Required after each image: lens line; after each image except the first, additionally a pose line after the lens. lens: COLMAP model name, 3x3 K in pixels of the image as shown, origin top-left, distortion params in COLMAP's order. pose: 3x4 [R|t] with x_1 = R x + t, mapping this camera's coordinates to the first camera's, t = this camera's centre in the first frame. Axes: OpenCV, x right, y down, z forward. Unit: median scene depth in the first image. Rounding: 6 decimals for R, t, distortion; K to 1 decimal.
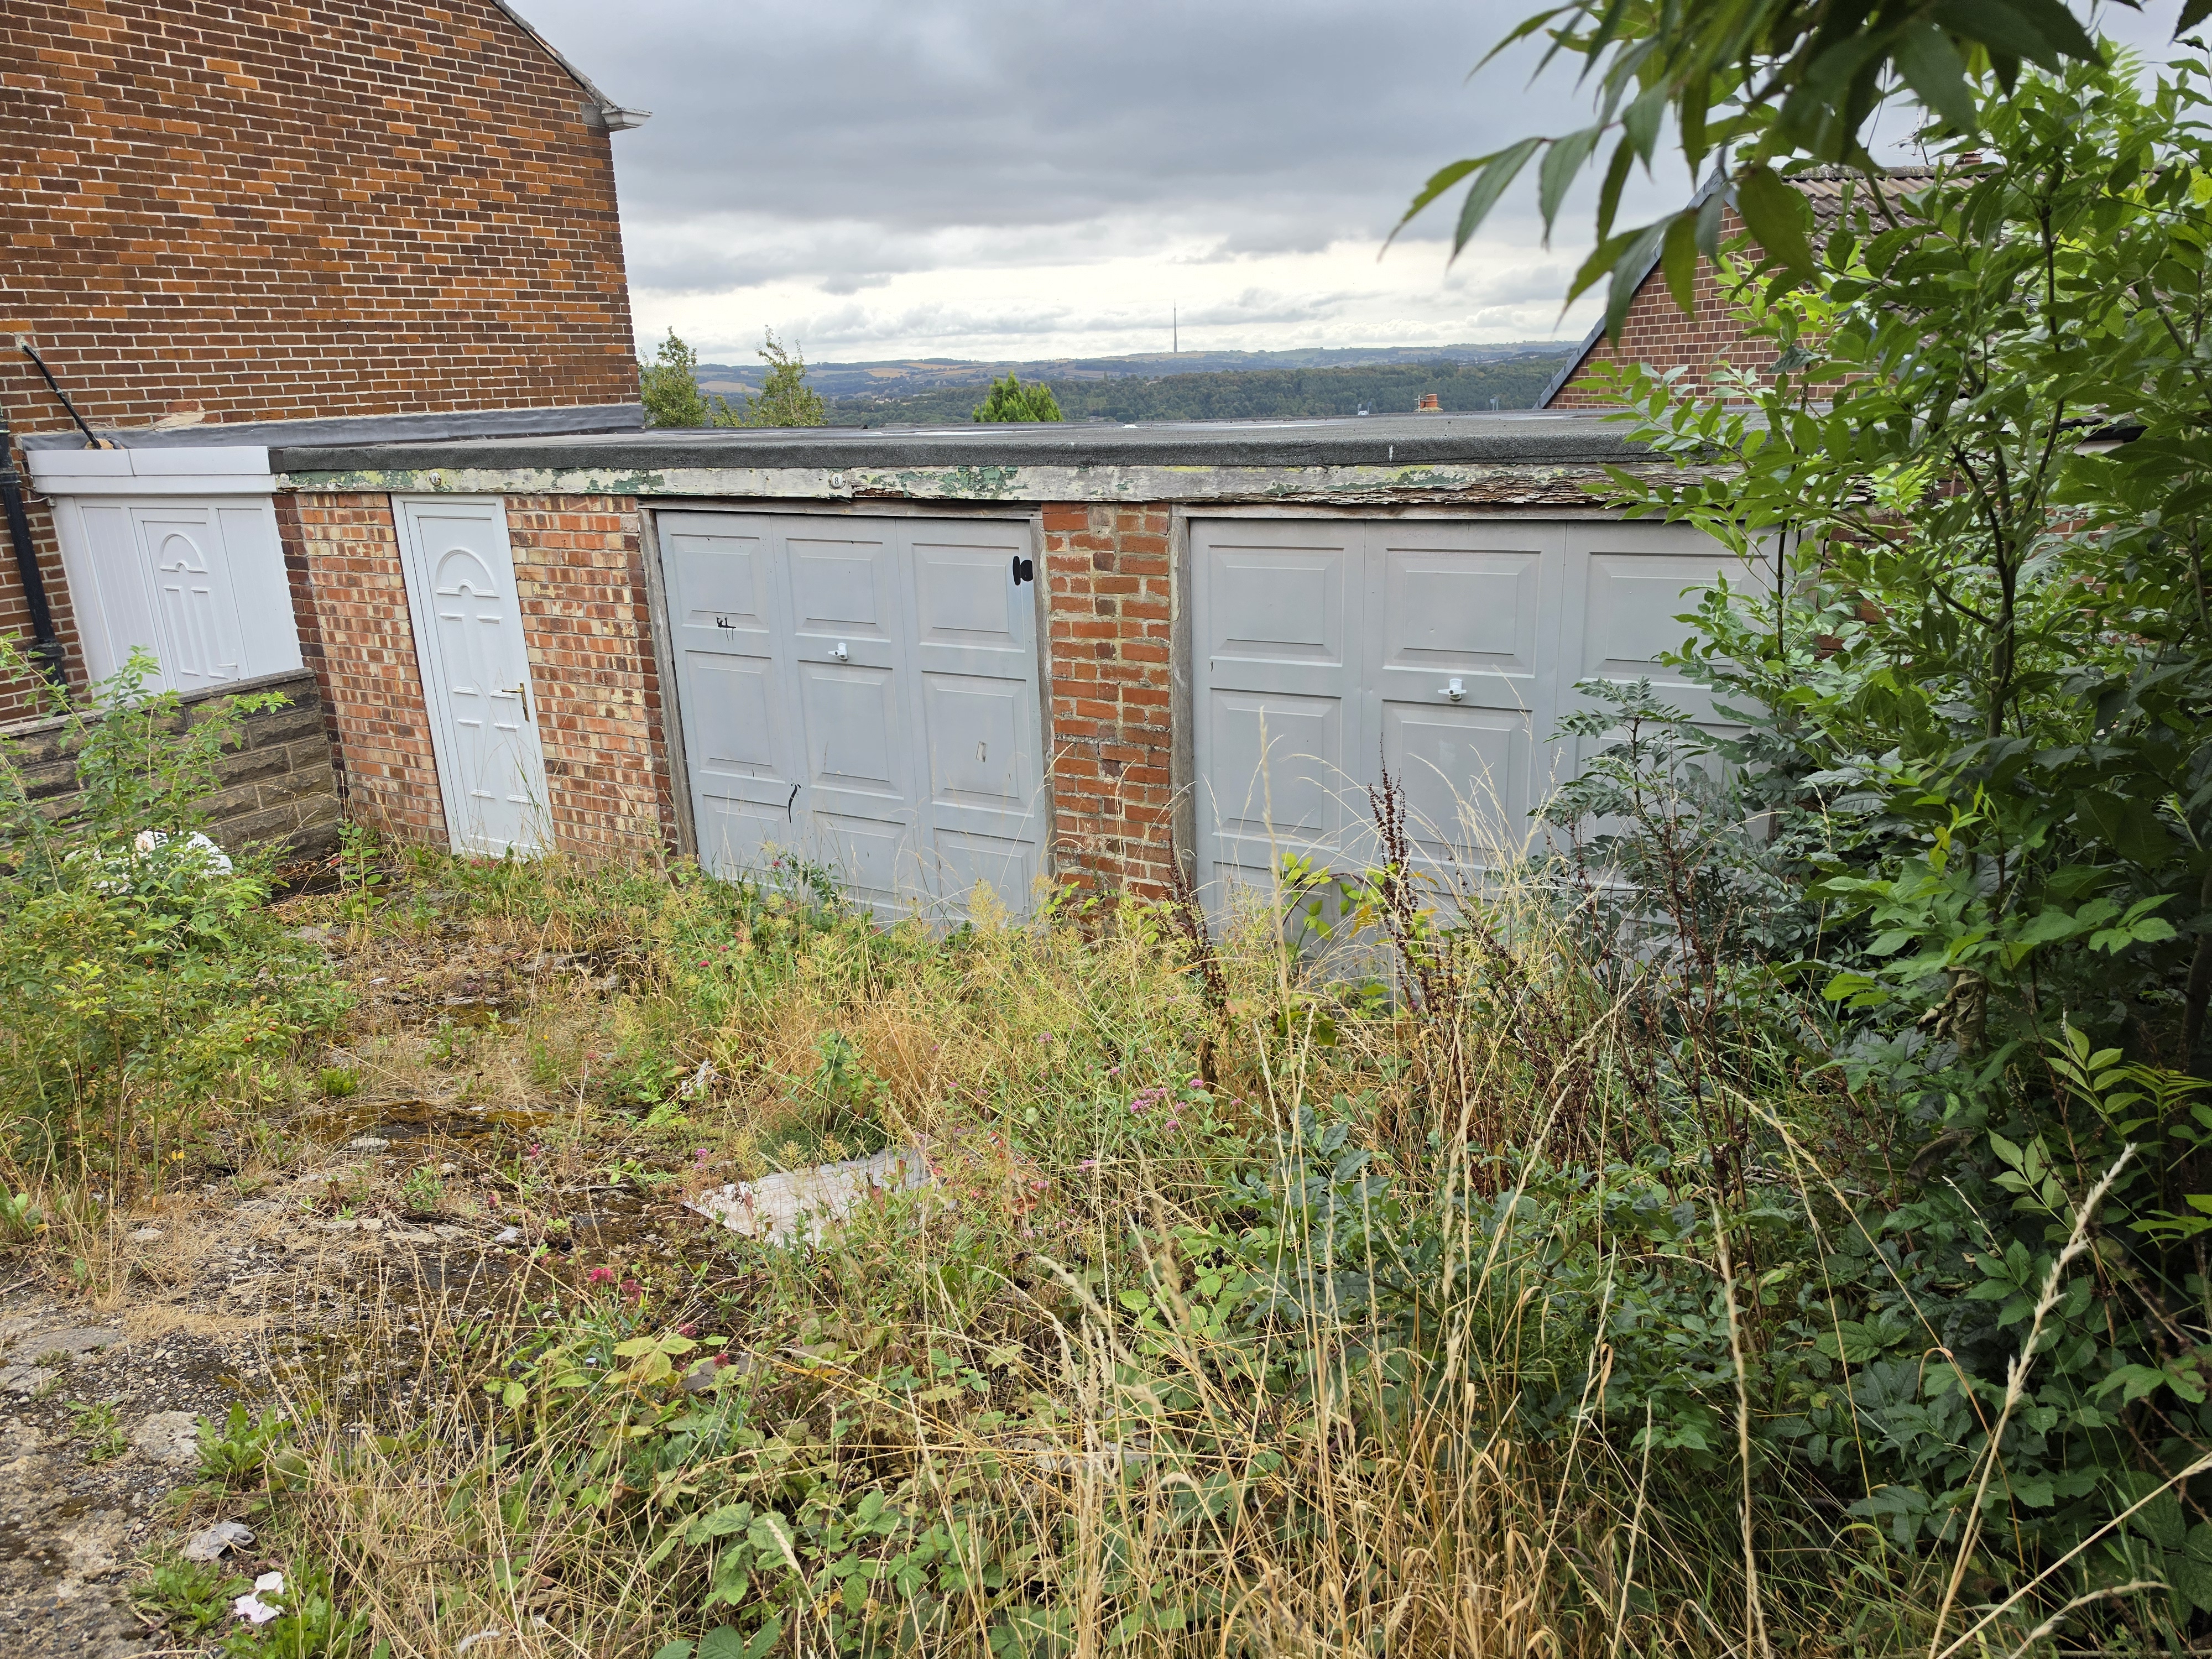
lens RADIAL K [[1522.1, 0, 1099.0], [0, 1522.1, 847.1], [0, 0, 1]] dist [0.133837, -0.233876]
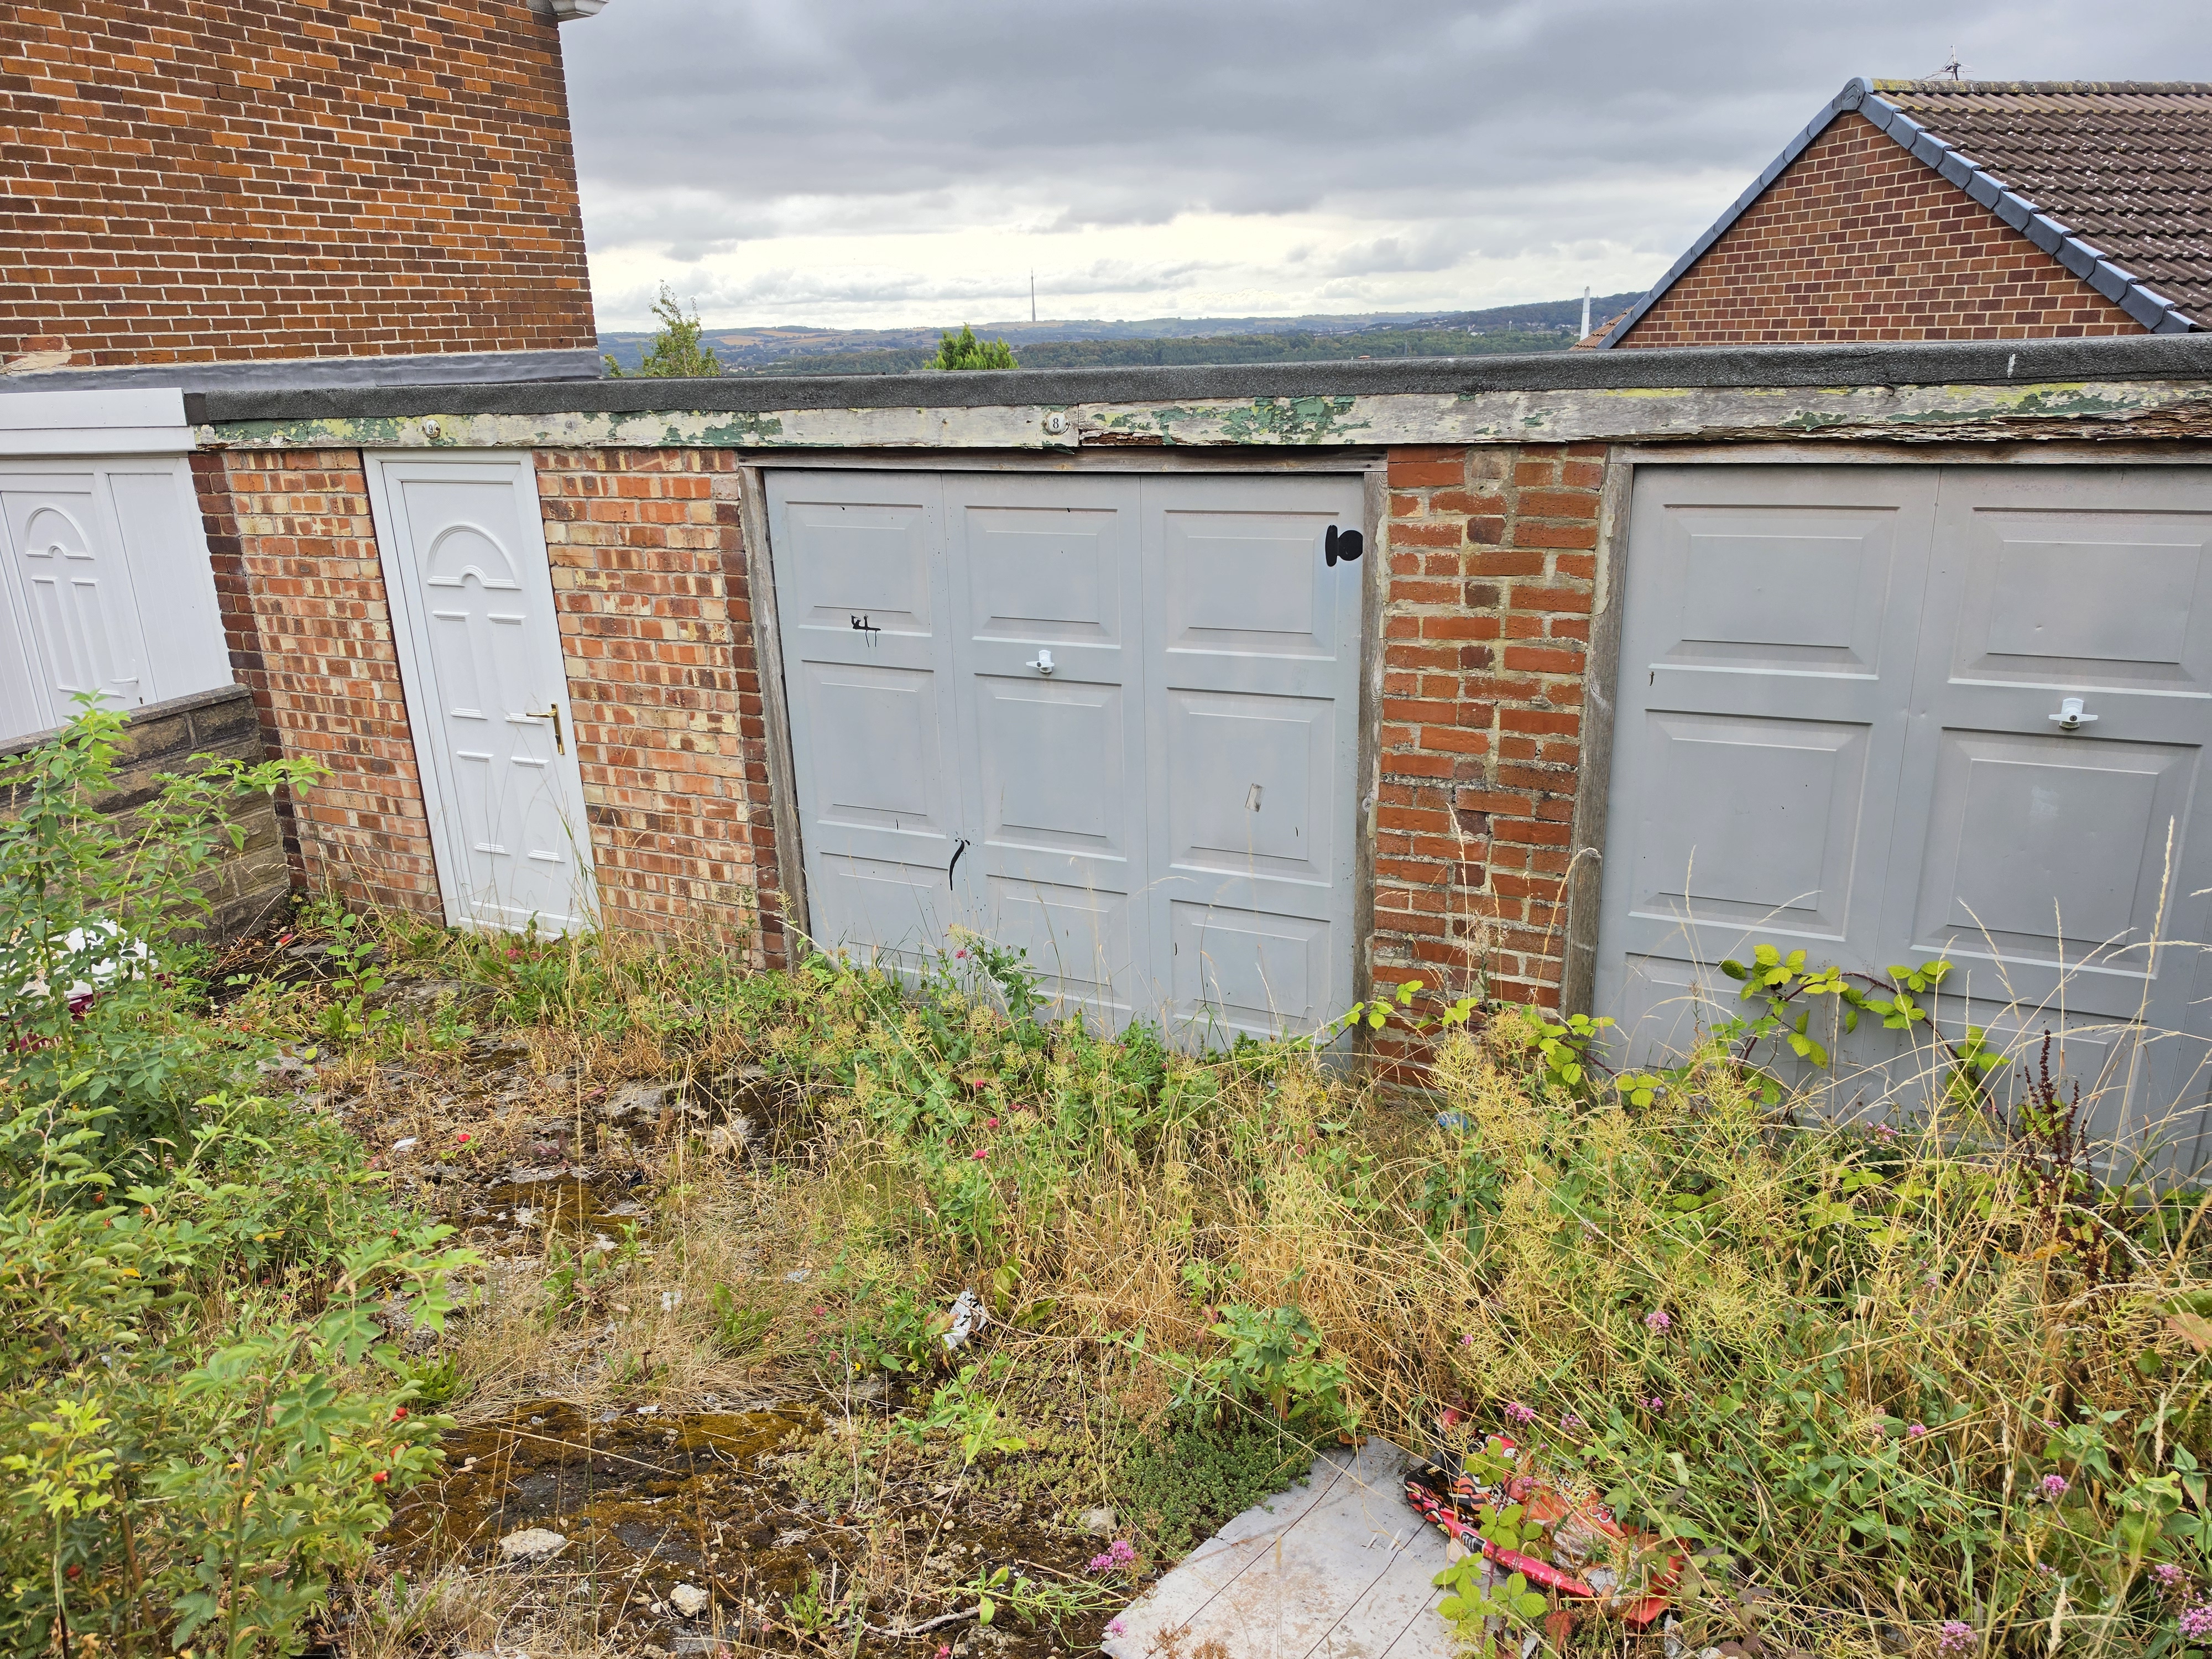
lens RADIAL K [[1522.6, 0, 1093.3], [0, 1522.6, 837.6], [0, 0, 1]] dist [0.090419, -0.127763]
pose [[0.996426, -0.024721, 0.080767, -0.195872], [0.023672, 0.999623, 0.013924, -0.051098], [-0.081081, -0.011962, 0.996636, 0.264983]]
